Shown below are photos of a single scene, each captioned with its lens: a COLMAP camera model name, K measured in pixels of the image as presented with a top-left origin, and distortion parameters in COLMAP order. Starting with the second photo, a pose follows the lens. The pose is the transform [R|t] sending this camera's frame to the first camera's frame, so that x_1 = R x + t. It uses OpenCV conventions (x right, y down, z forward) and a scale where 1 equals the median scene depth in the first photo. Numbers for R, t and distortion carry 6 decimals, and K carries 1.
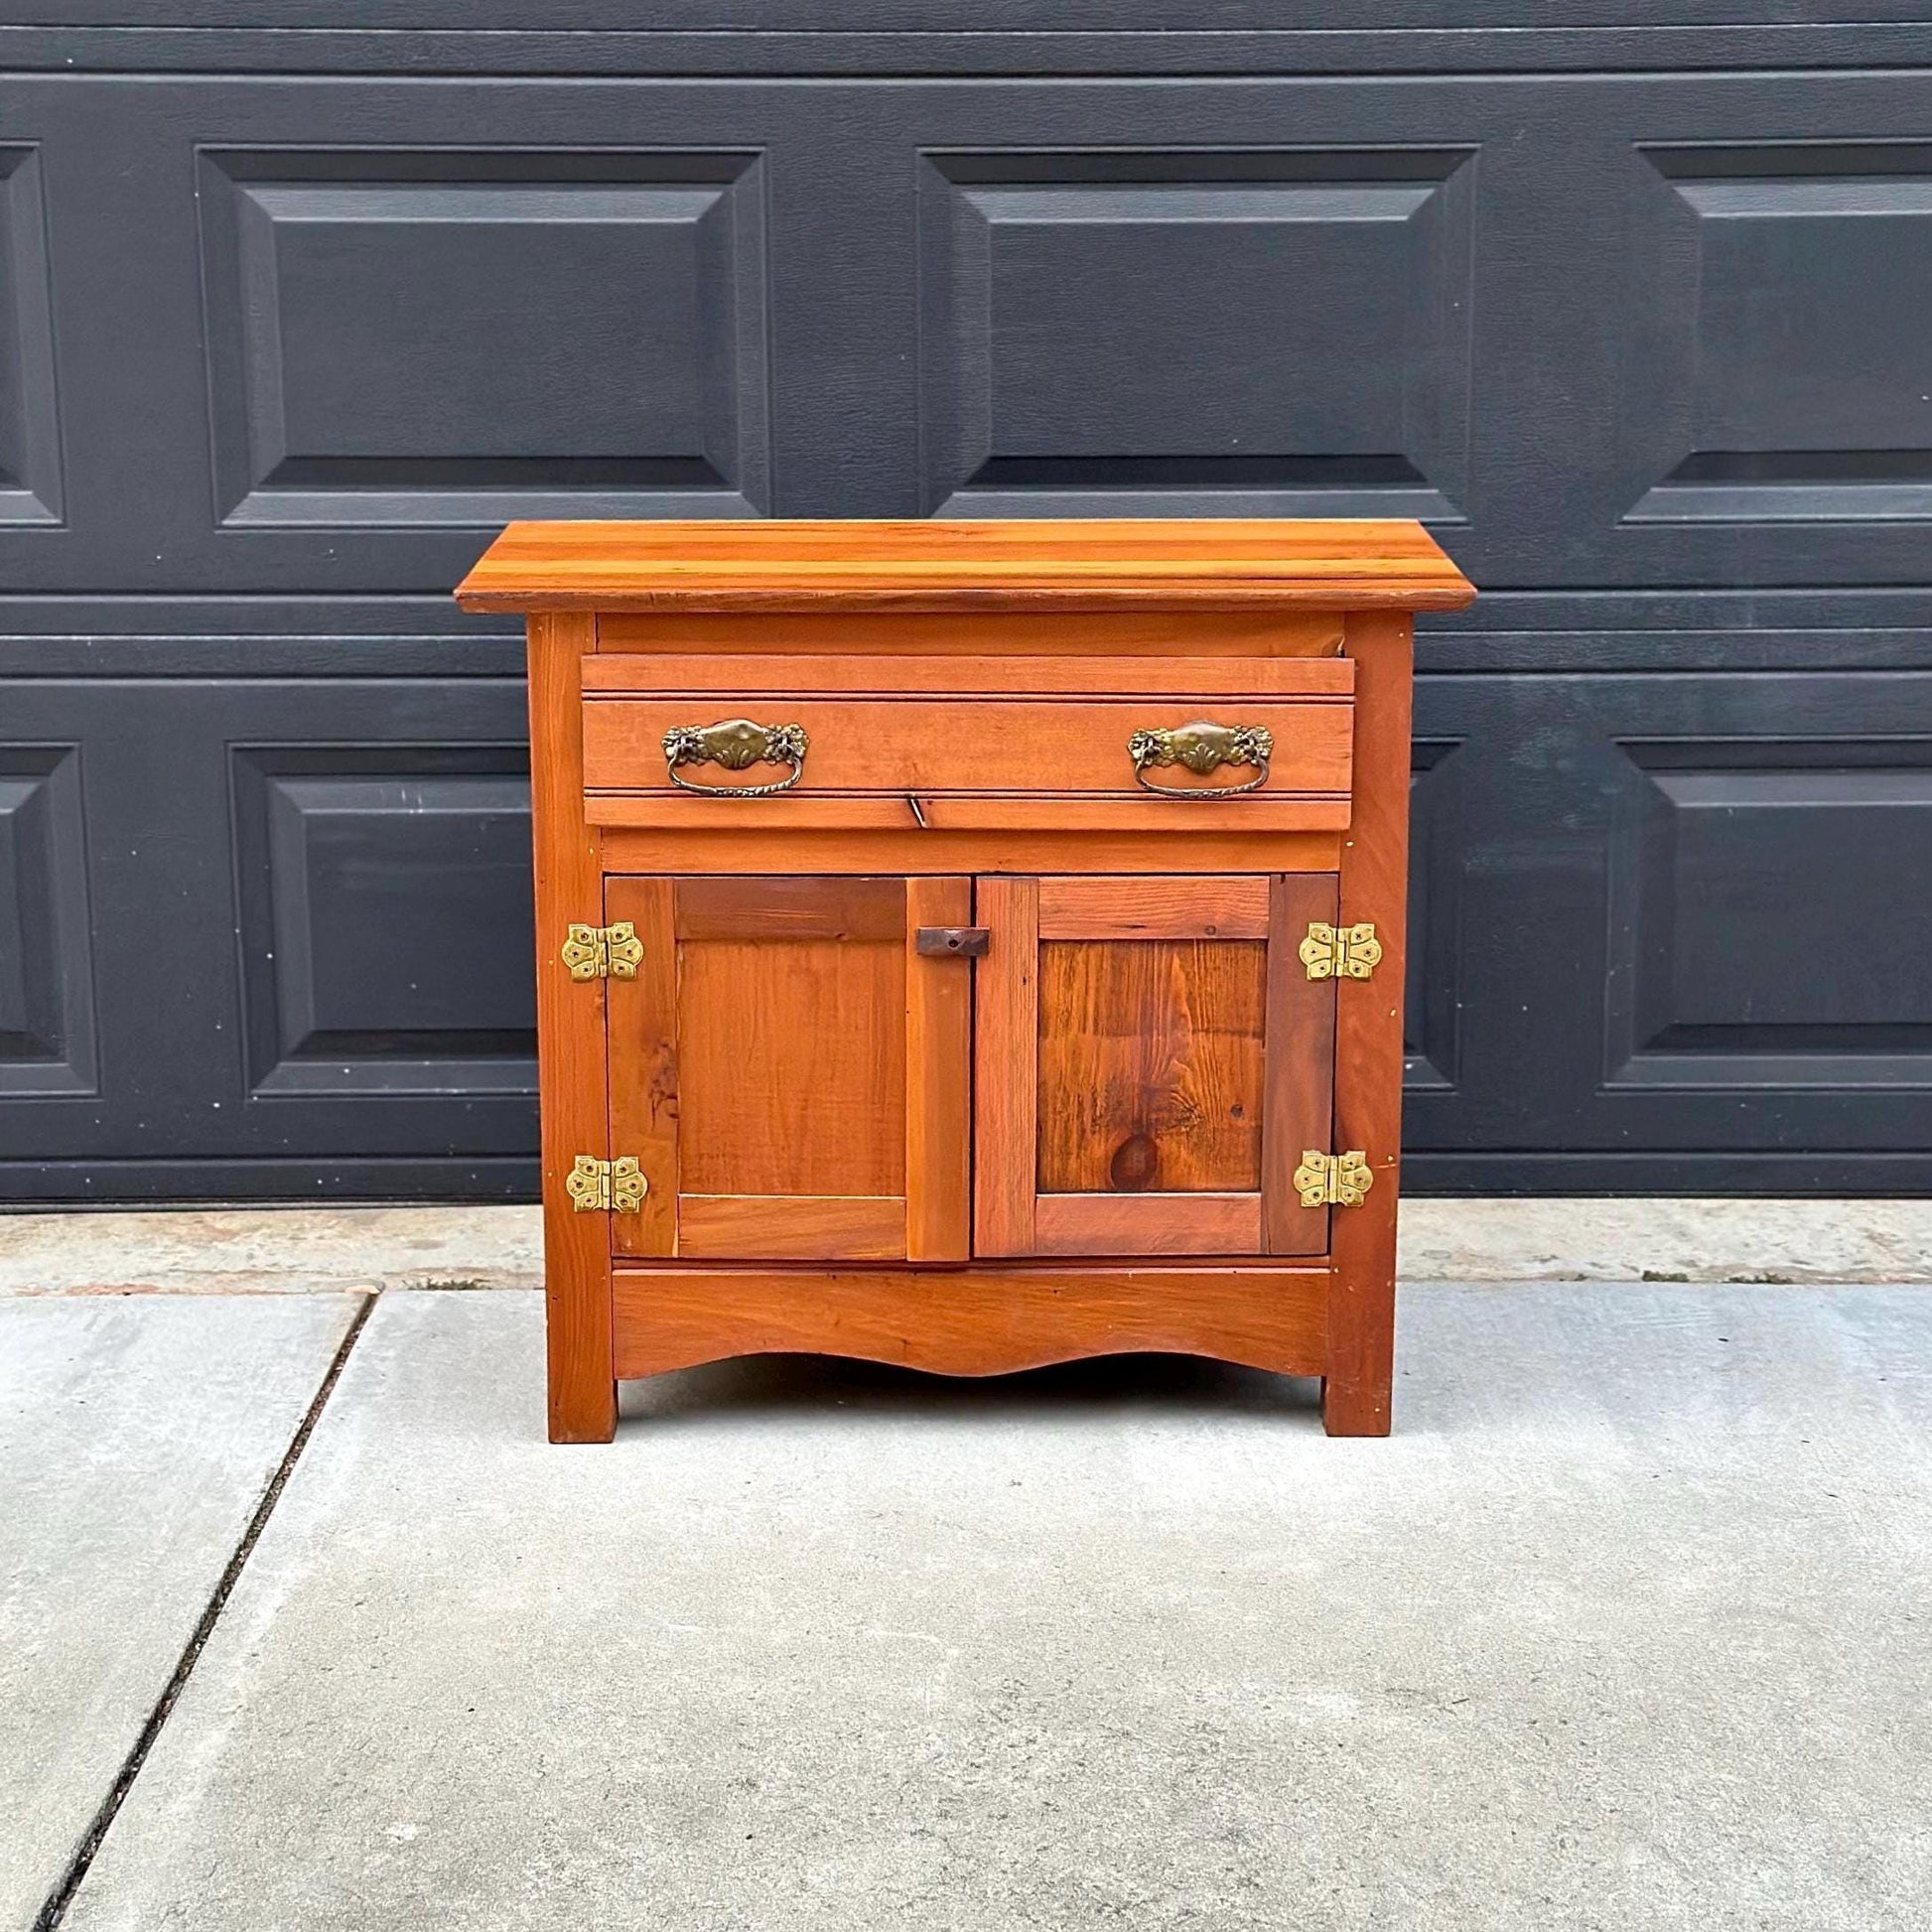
lens RADIAL K [[3831.5, 0, 986.3], [0, 3831.5, 881.4], [0, 0, 1]] dist [0.162352, 0.000000]
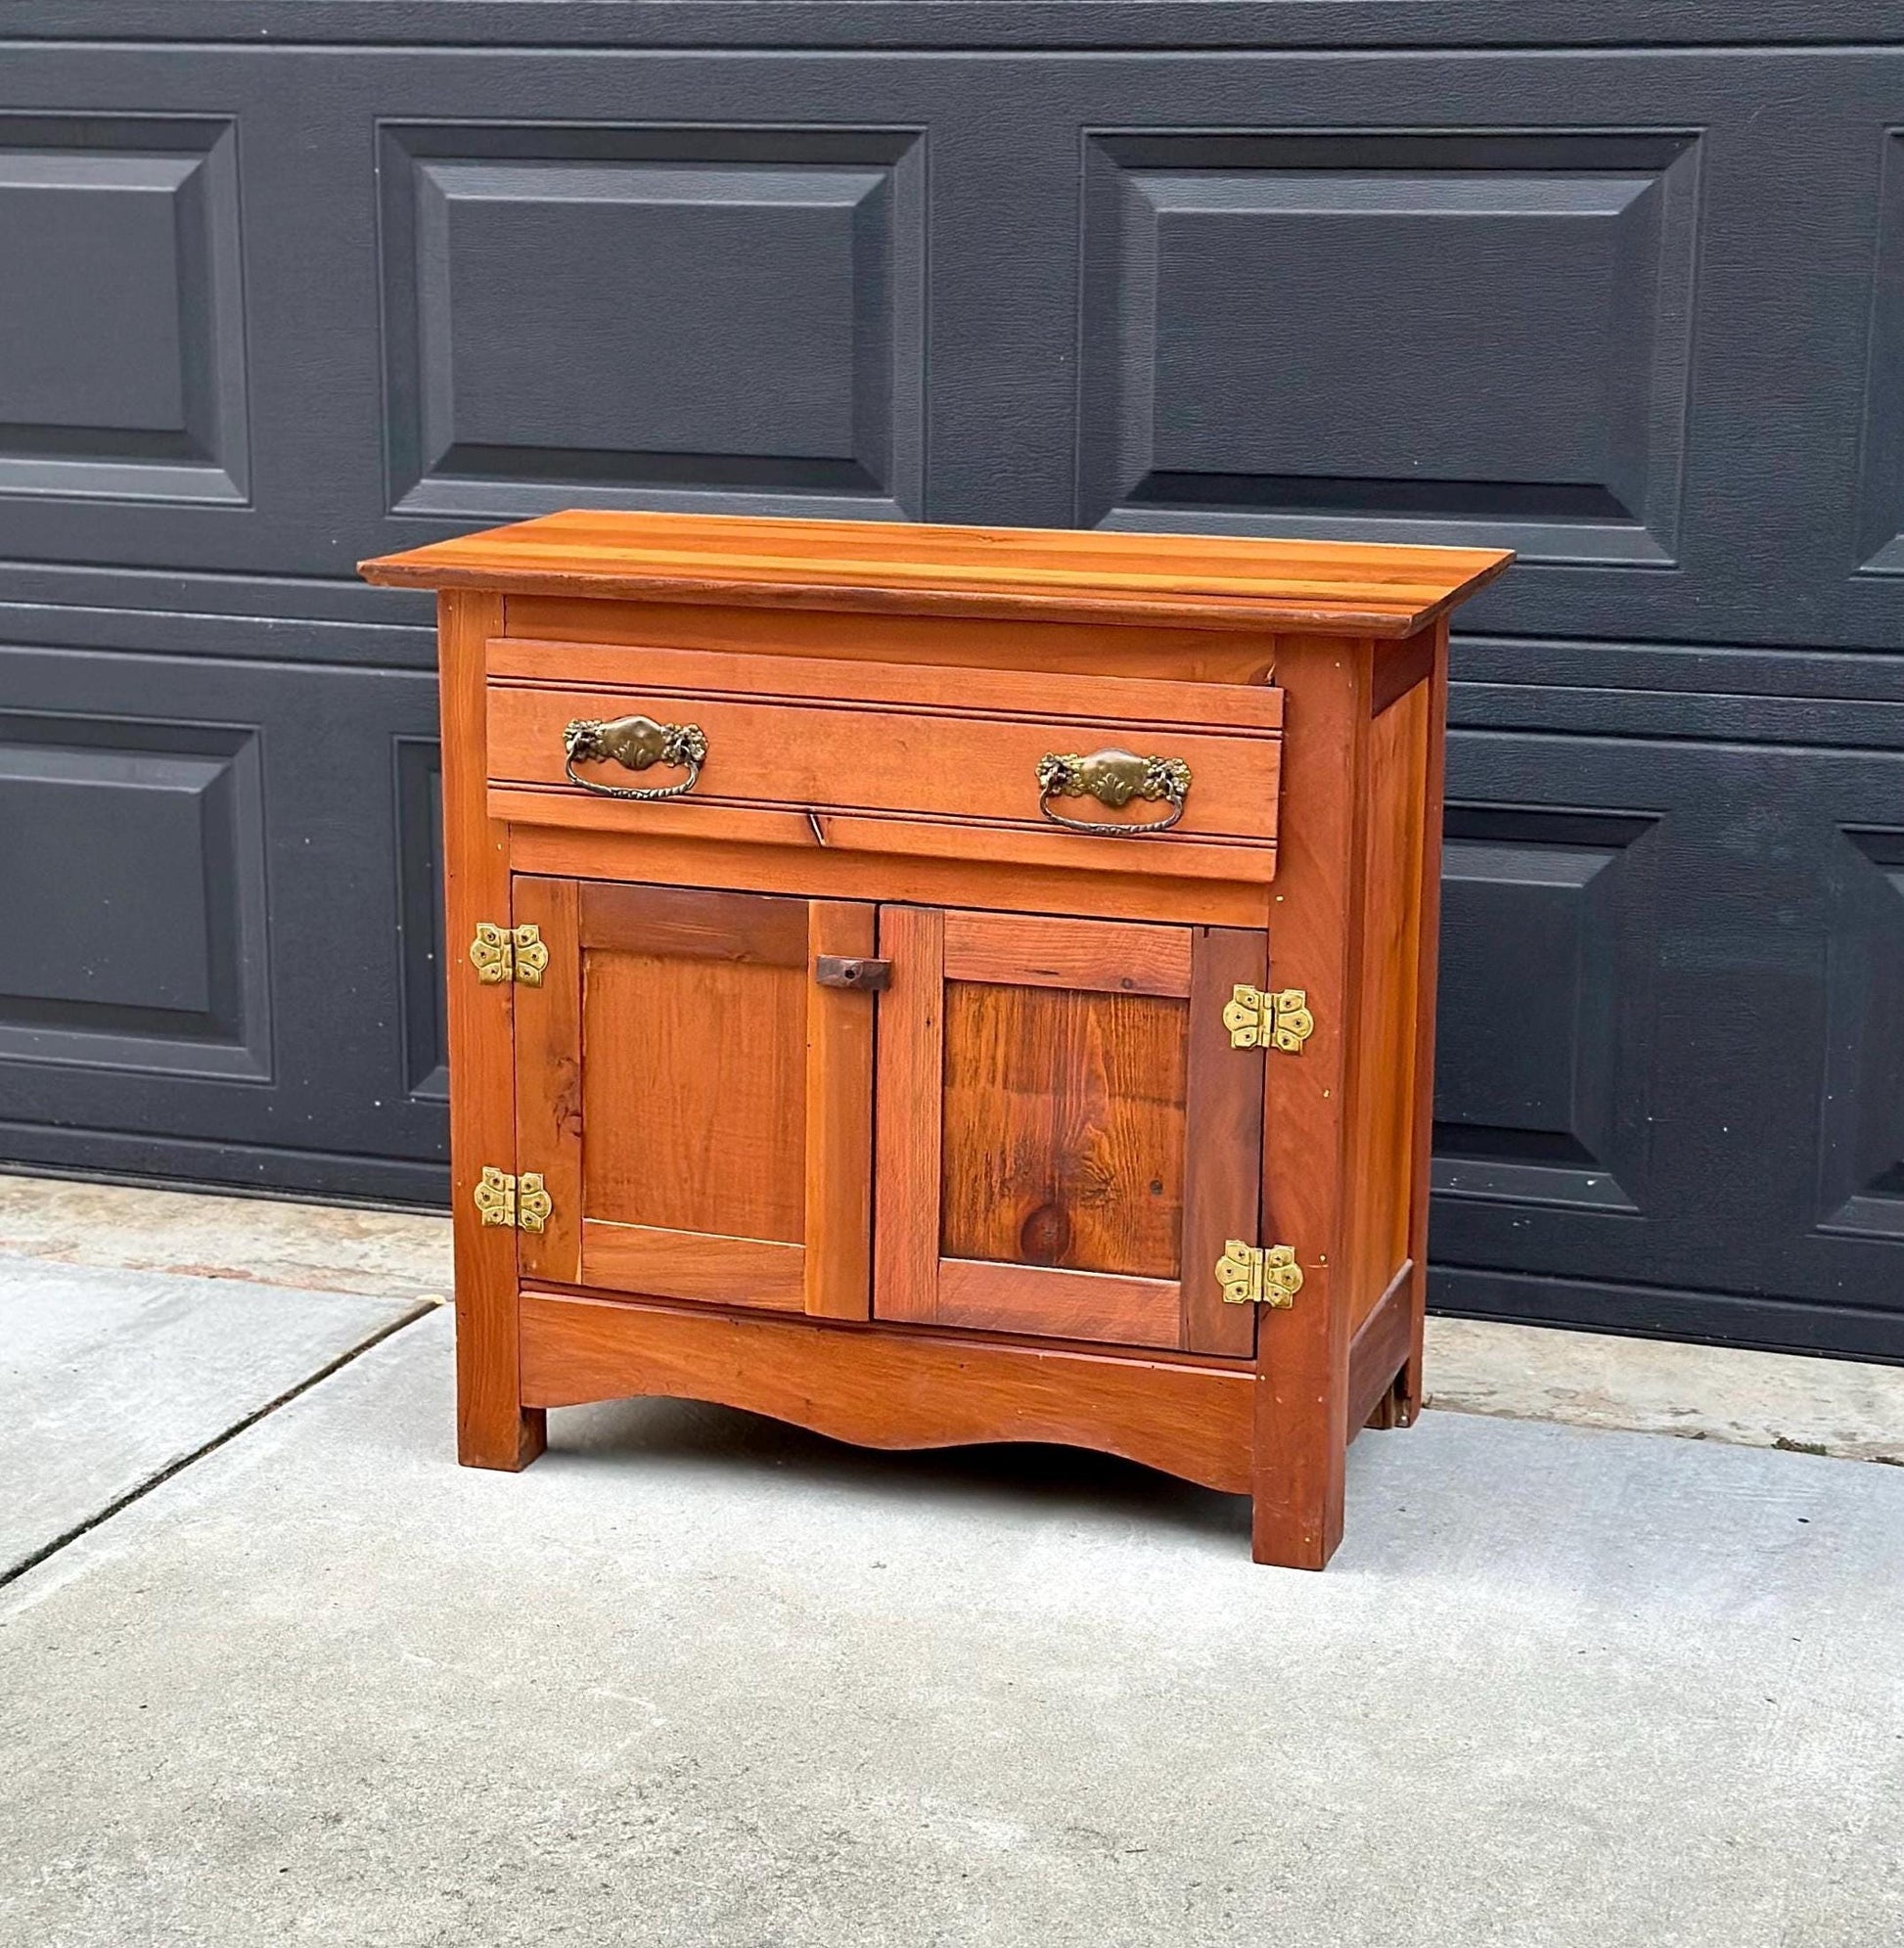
lens RADIAL K [[3950.2, 0, 900.5], [0, 3950.2, 1027.7], [0, 0, 1]] dist [0.156412, 0.000000]
pose [[0.943161, 0.084175, -0.321500, 0.305368], [-0.081726, 0.996431, 0.021129, 0.007781], [0.322131, 0.006347, 0.946674, 0.102757]]
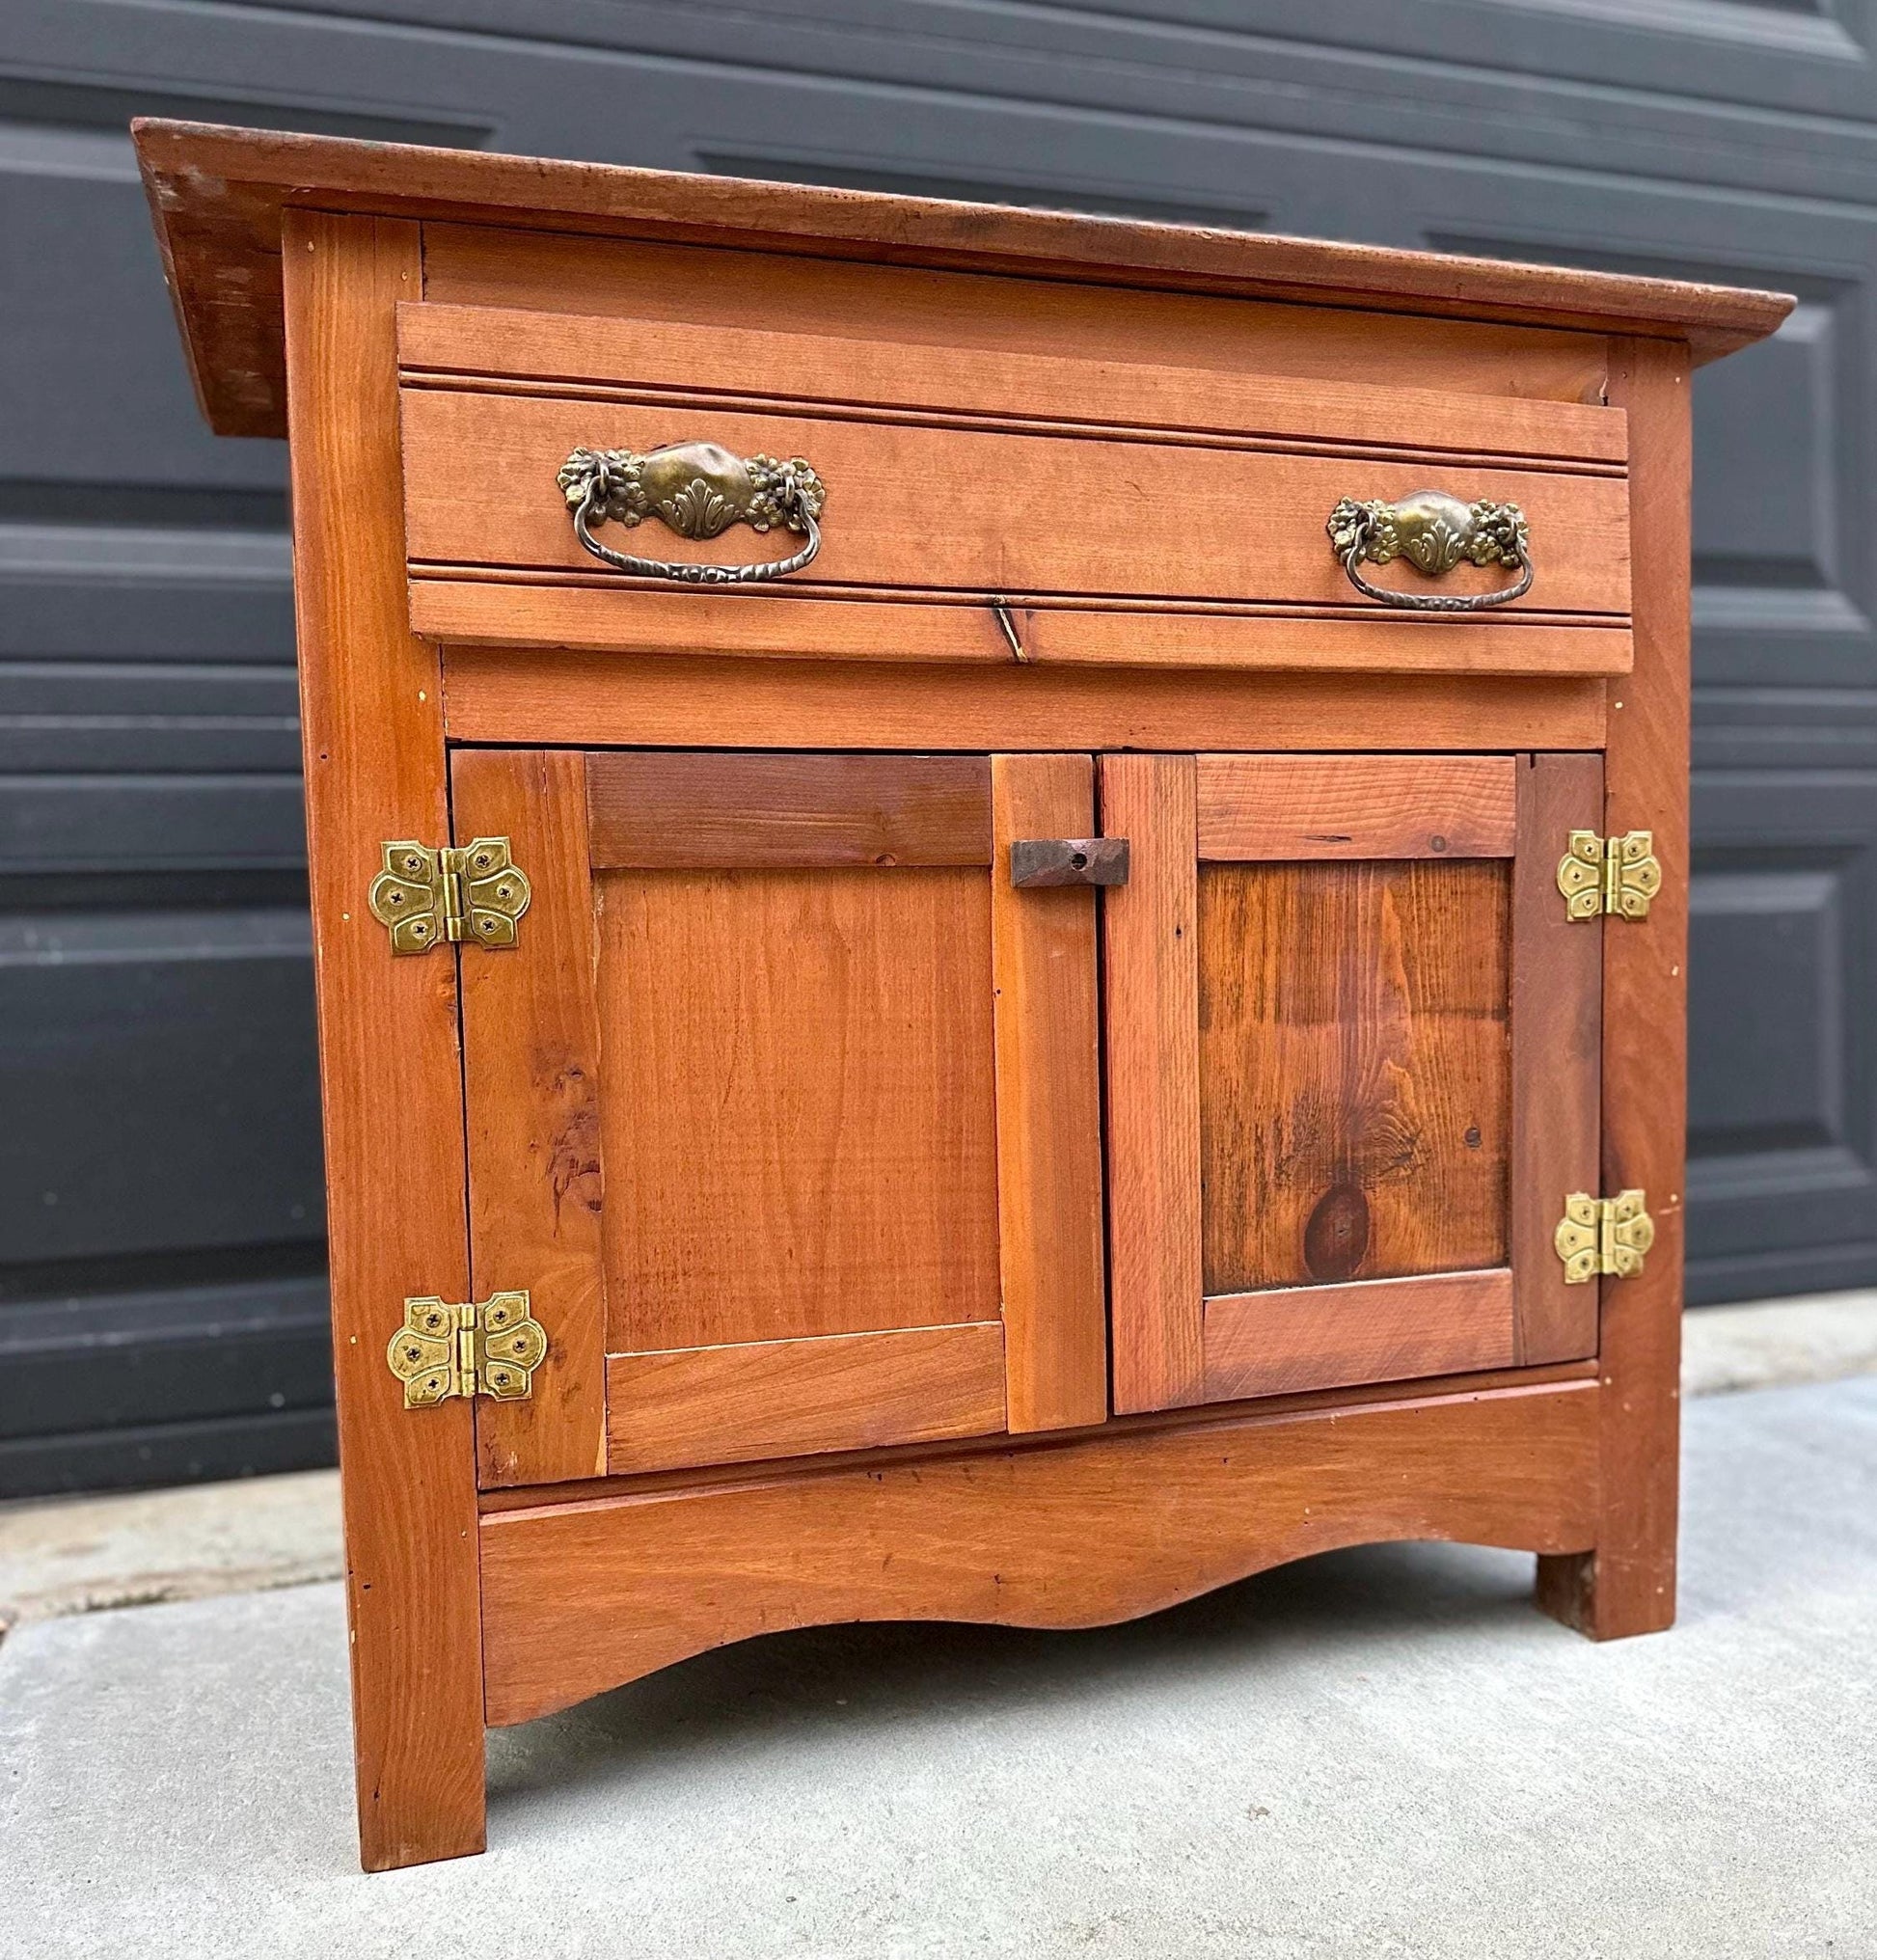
lens RADIAL K [[1805.4, 0, 927.9], [0, 1805.4, 1052.0], [0, 0, 1]] dist [0.033127, 0.000000]
pose [[0.951175, -0.047049, 0.305045, -0.113569], [0.096378, 0.984171, -0.148724, 0.082282], [-0.293219, 0.170862, 0.940654, 0.743619]]
